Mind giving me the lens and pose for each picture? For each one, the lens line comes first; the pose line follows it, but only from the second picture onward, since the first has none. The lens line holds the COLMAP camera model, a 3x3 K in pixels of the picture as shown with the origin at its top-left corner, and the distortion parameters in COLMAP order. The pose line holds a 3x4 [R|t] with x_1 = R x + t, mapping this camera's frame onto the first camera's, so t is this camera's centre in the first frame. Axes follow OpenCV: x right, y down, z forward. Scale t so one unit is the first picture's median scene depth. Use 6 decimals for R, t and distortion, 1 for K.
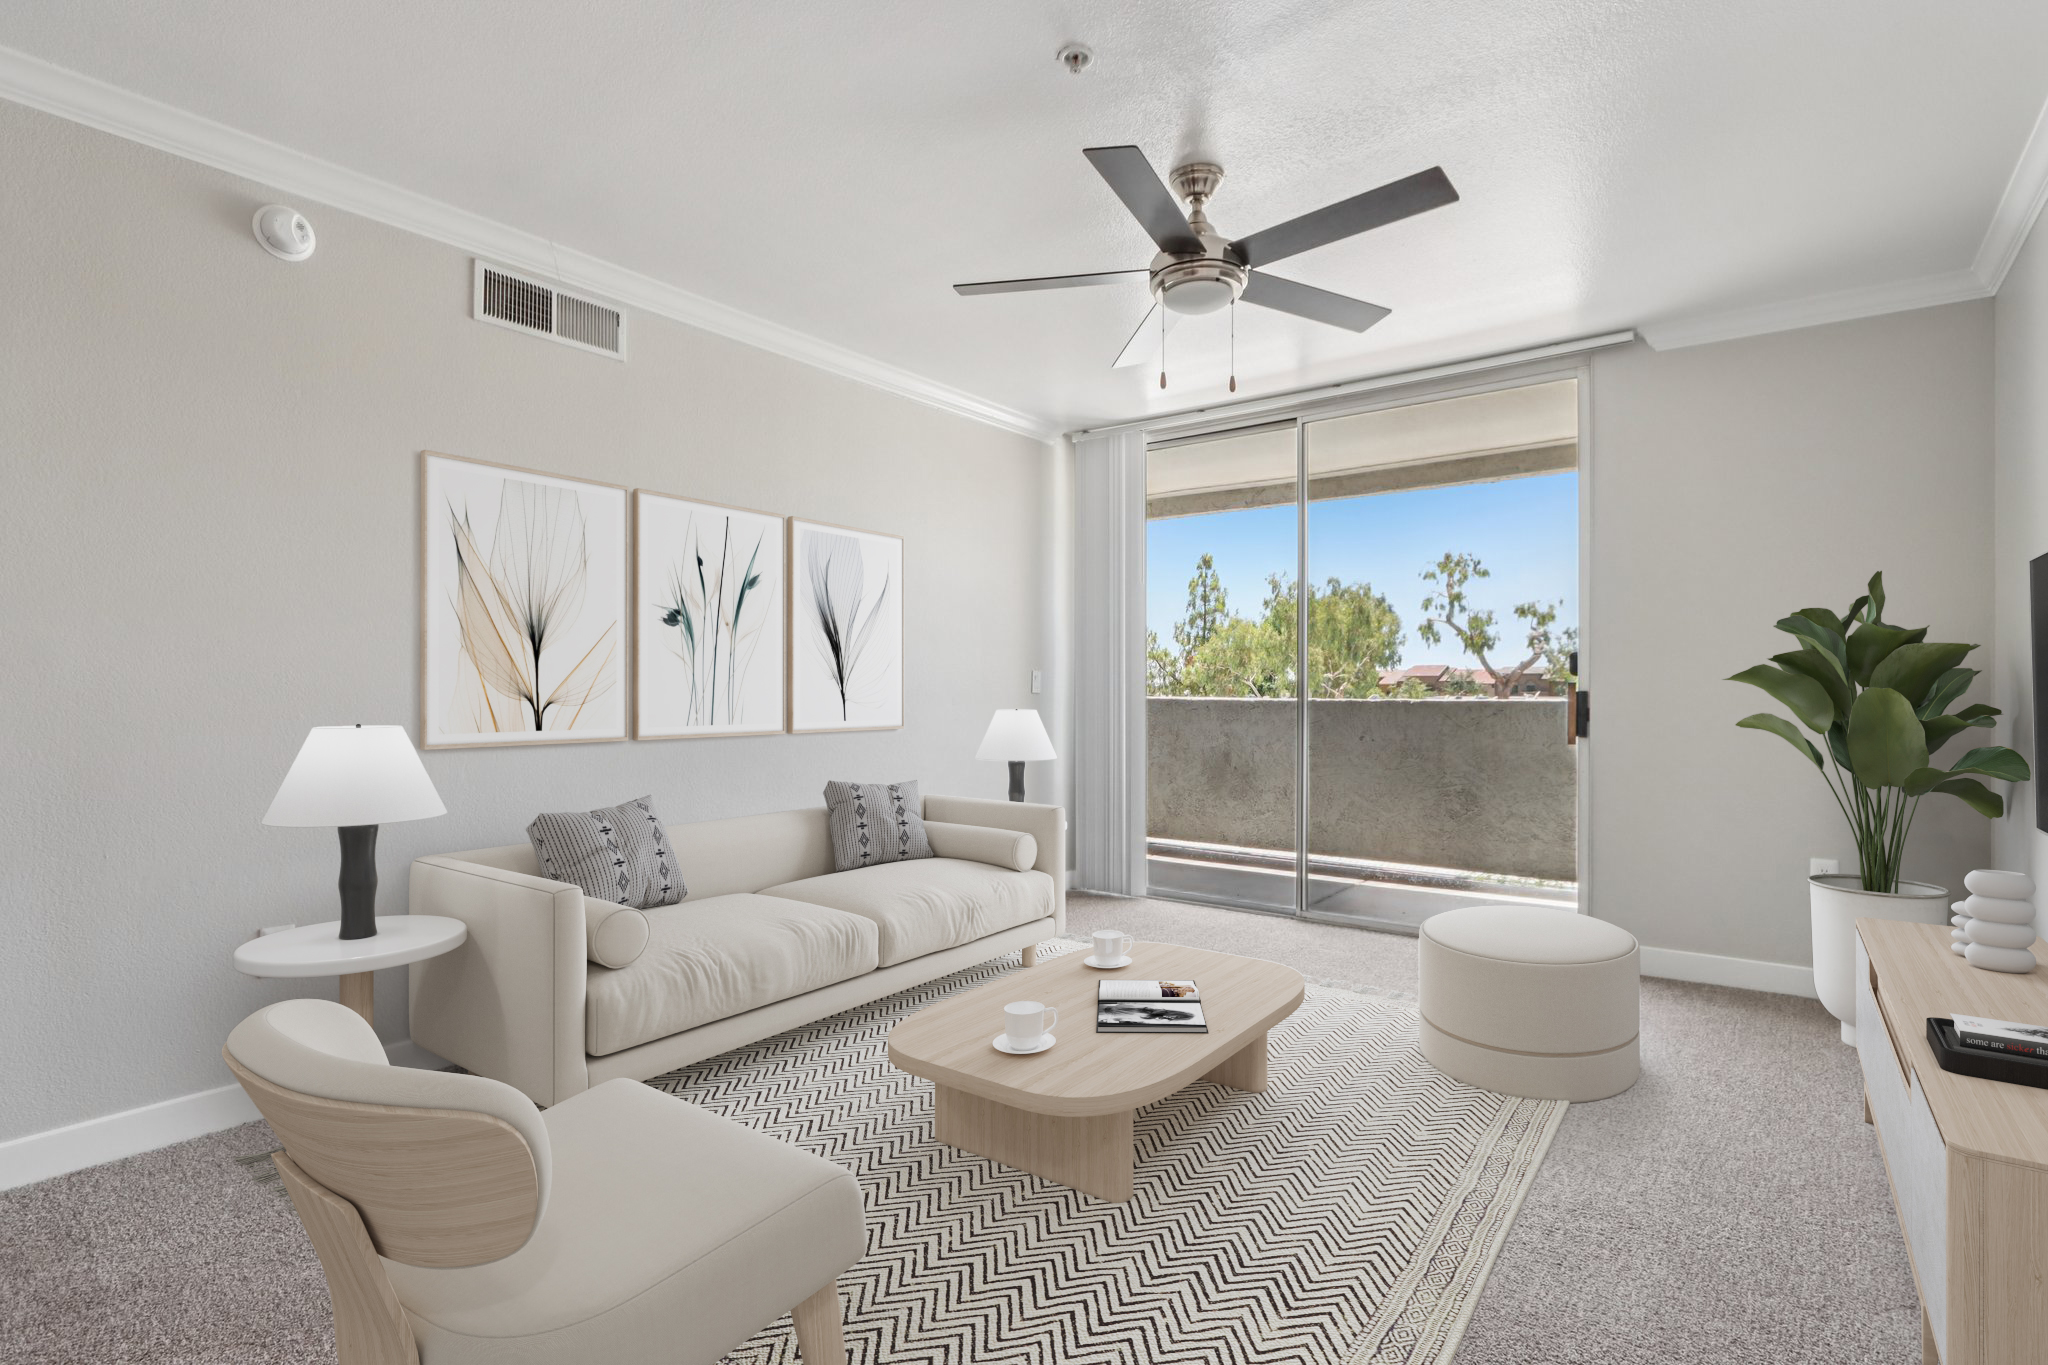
lens RADIAL K [[1006.6, 0, 1017.0], [0, 1006.6, 635.9], [0, 0, 1]] dist [0.002803, 0.000227]
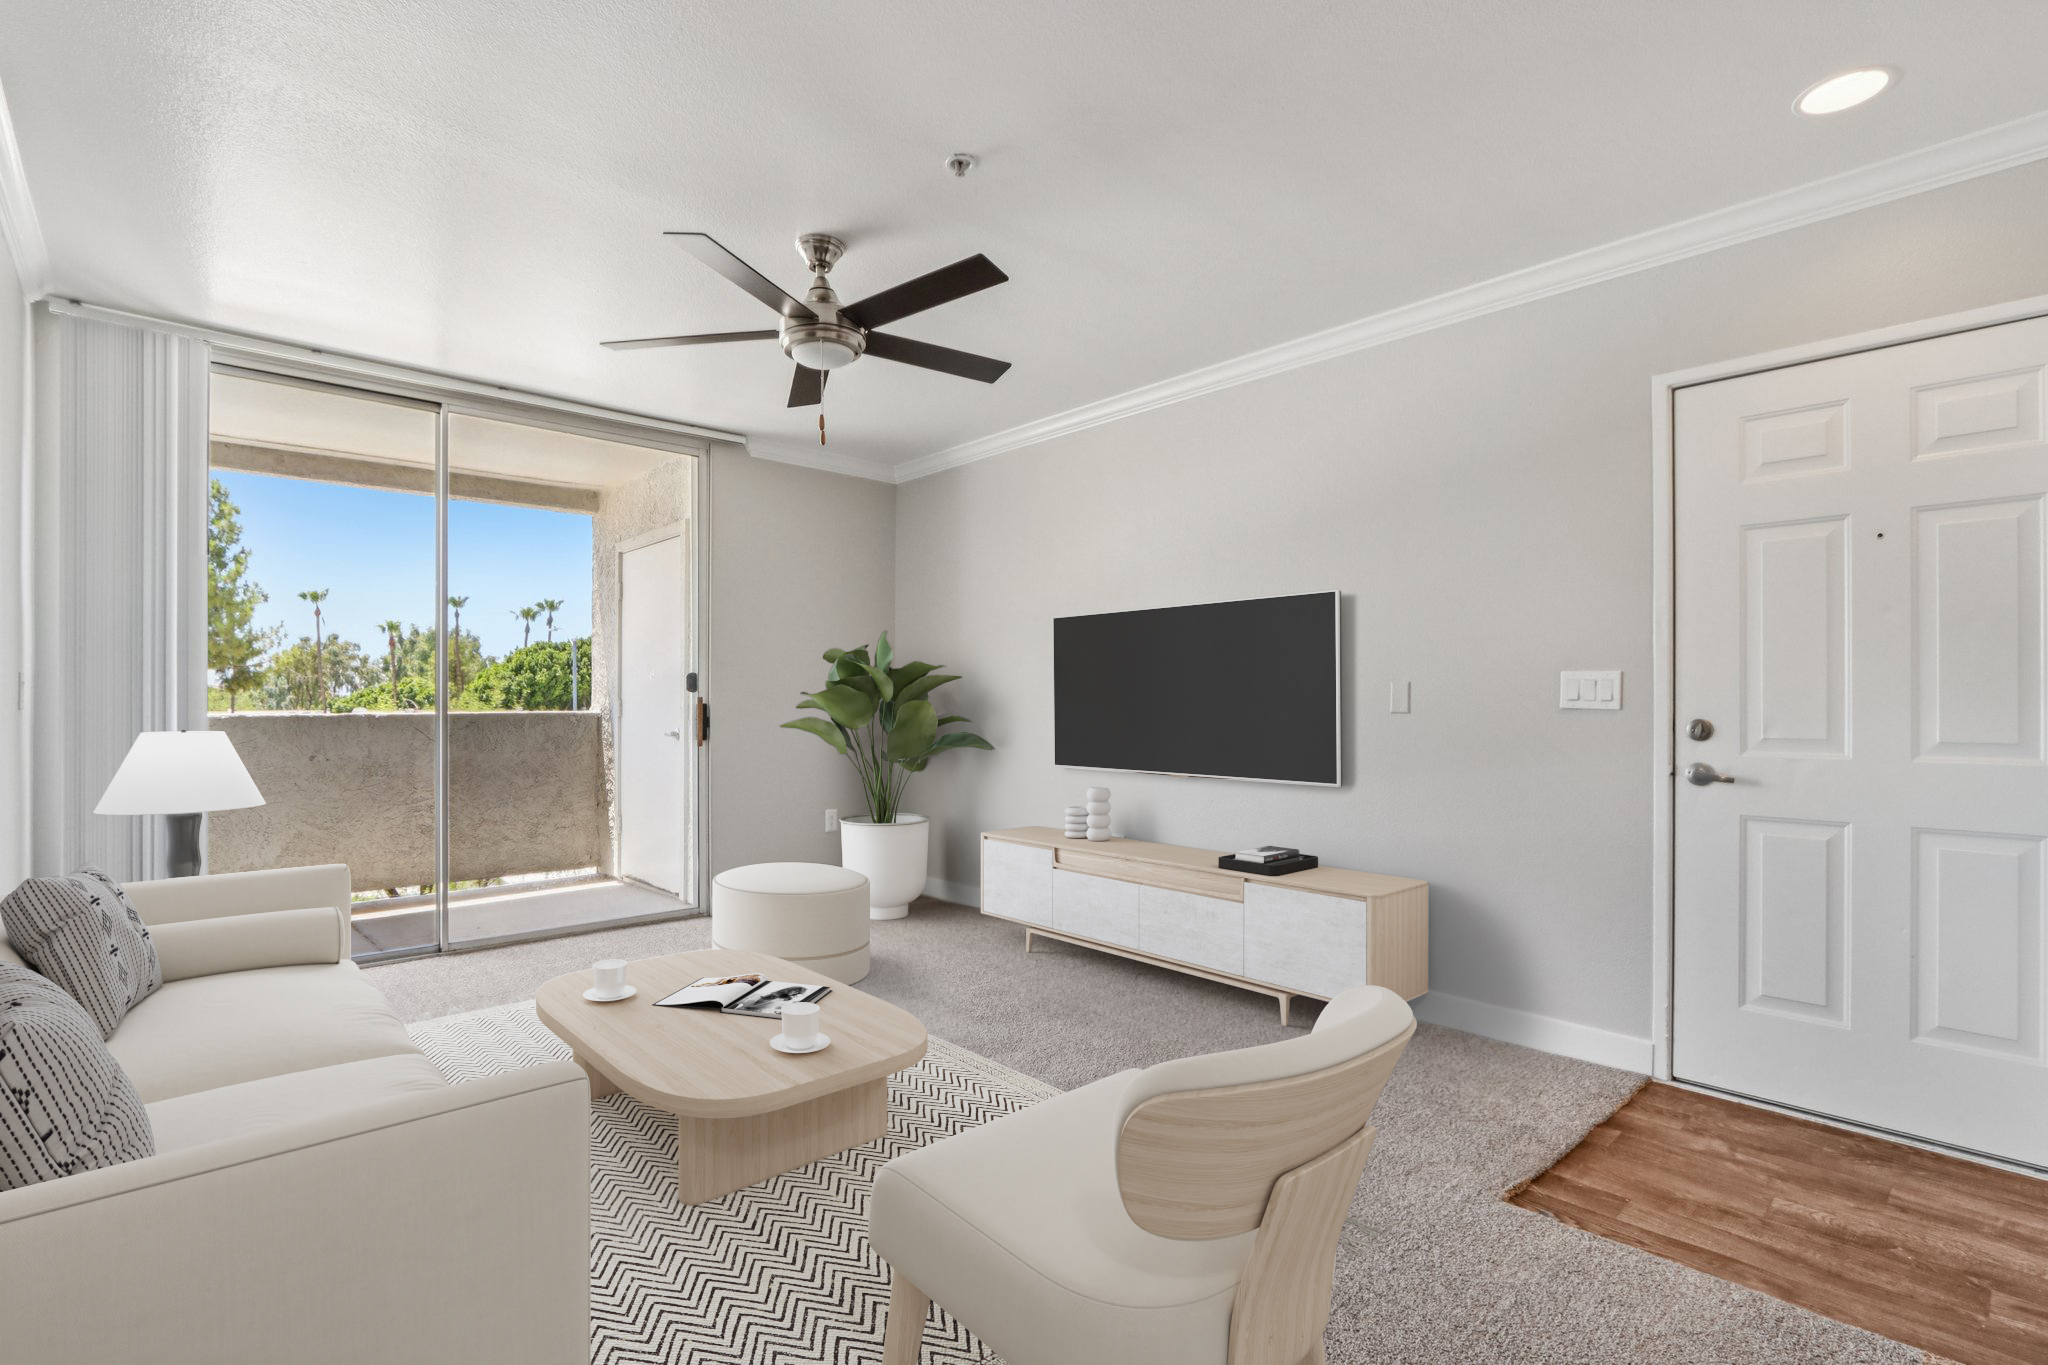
lens RADIAL K [[956.8, 0, 1024.0], [0, 956.8, 682.5], [0, 0, 1]] dist [0.002706, 0.000327]
pose [[0.185516, 0.021639, 0.982403, -0.433988], [-0.050131, 0.998664, -0.012530, 0.017974], [-0.981362, -0.046925, 0.186353, 0.289235]]
